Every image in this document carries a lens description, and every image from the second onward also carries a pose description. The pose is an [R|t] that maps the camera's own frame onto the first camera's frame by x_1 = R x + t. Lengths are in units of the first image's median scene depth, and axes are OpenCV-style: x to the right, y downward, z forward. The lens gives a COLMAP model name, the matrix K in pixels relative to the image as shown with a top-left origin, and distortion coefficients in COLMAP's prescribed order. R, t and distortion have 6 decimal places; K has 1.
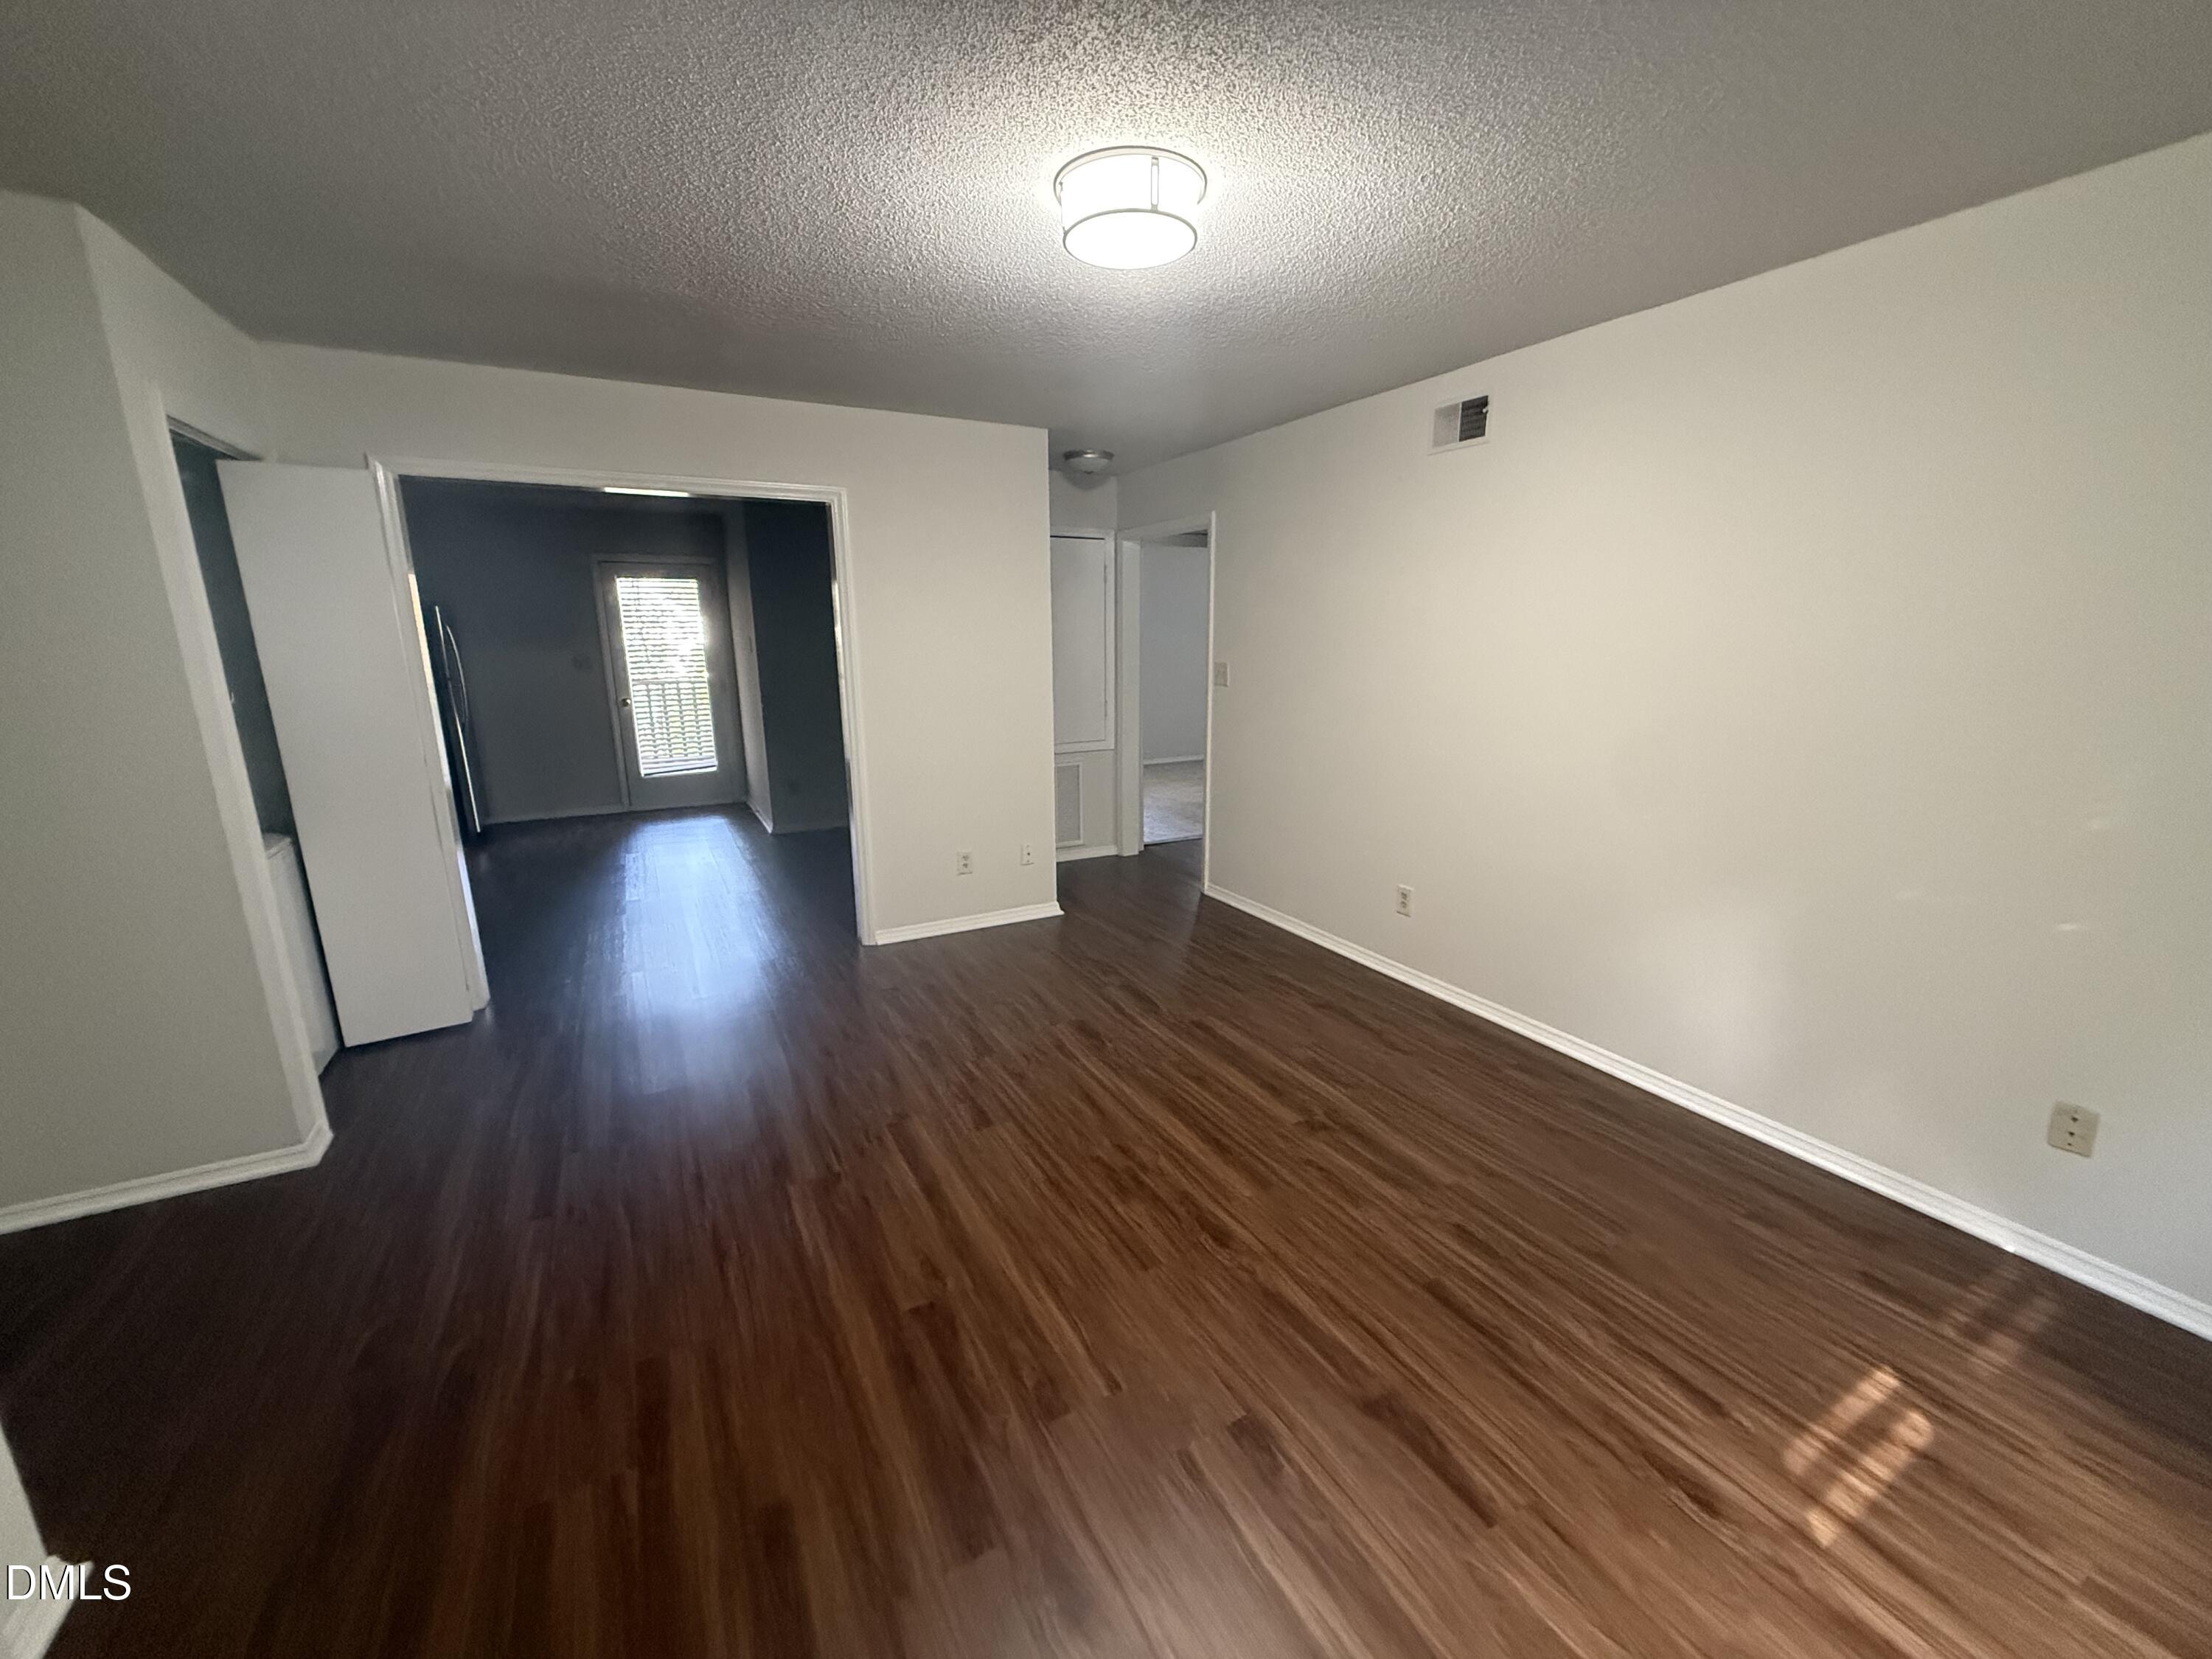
lens RADIAL K [[886.0, 0, 1106.0], [0, 886.0, 829.5], [0, 0, 1]] dist [-0.000495, -0.000341]
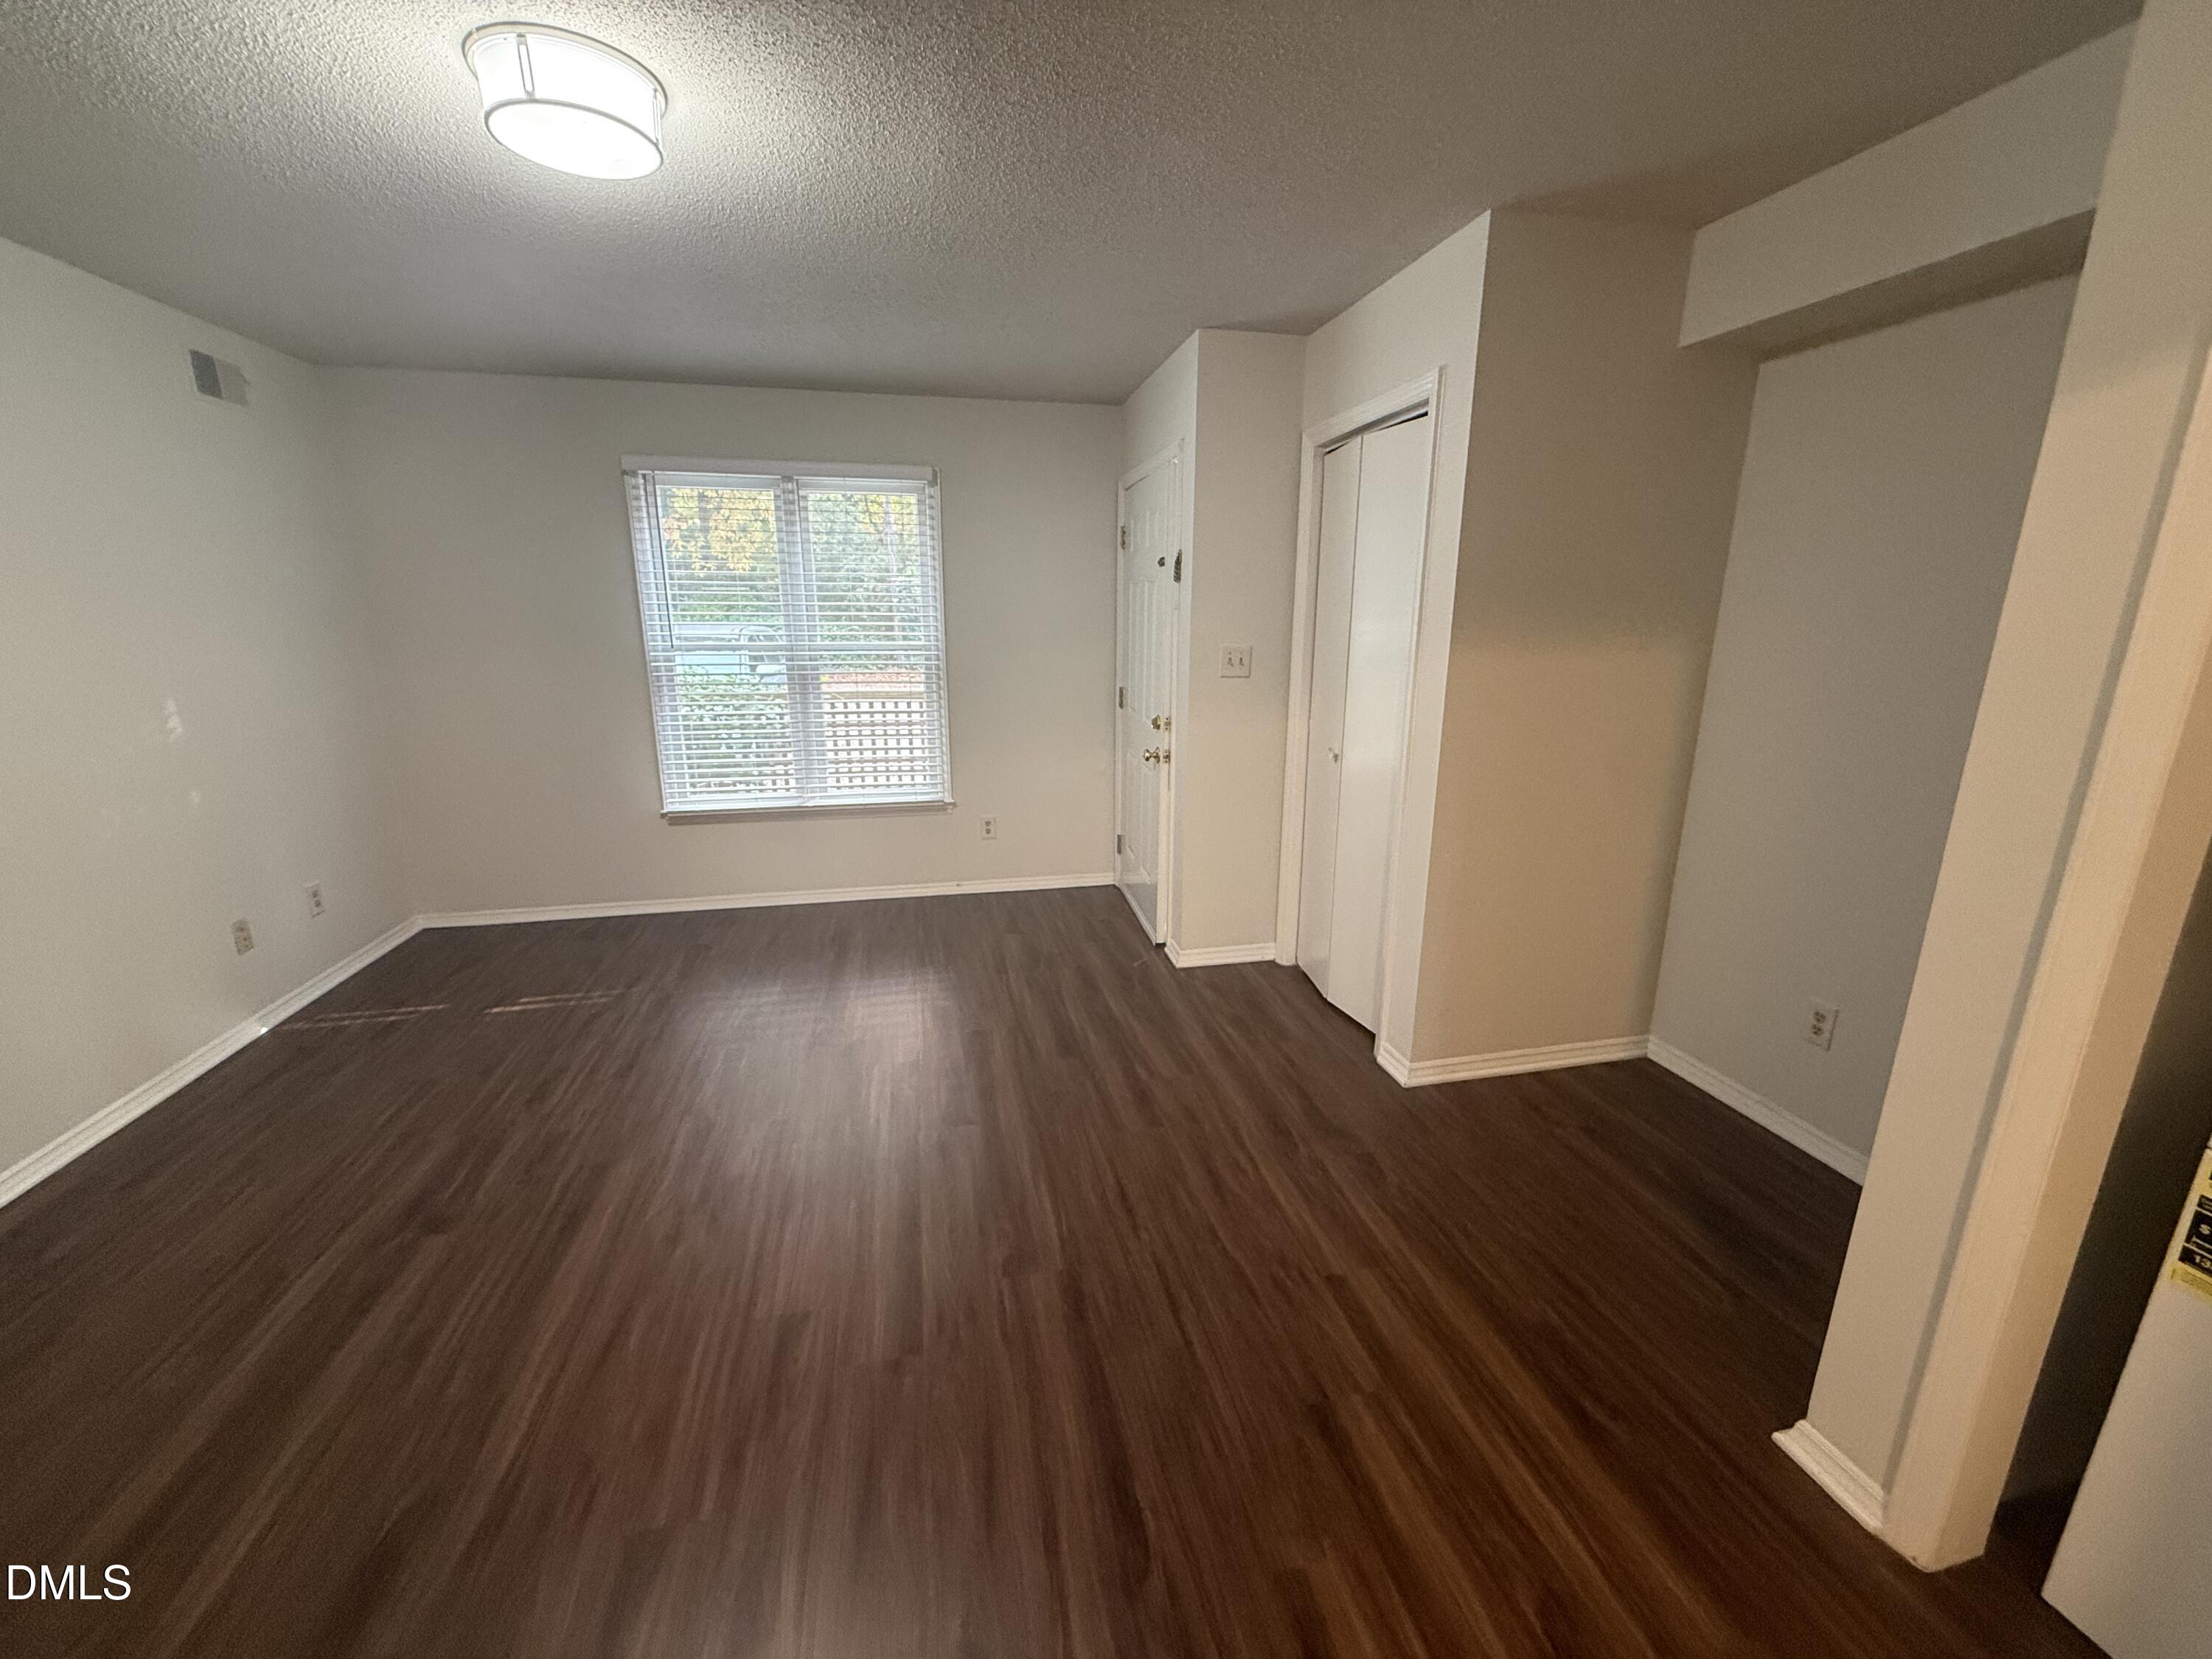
lens RADIAL K [[886.0, 0, 1106.0], [0, 886.0, 829.5], [0, 0, 1]] dist [-0.000495, -0.000341]
pose [[-0.960747, -0.062522, 0.270288, -0.680864], [0.065986, 0.894814, 0.441536, -0.374256], [-0.269463, 0.442039, -0.855565, 1.731357]]
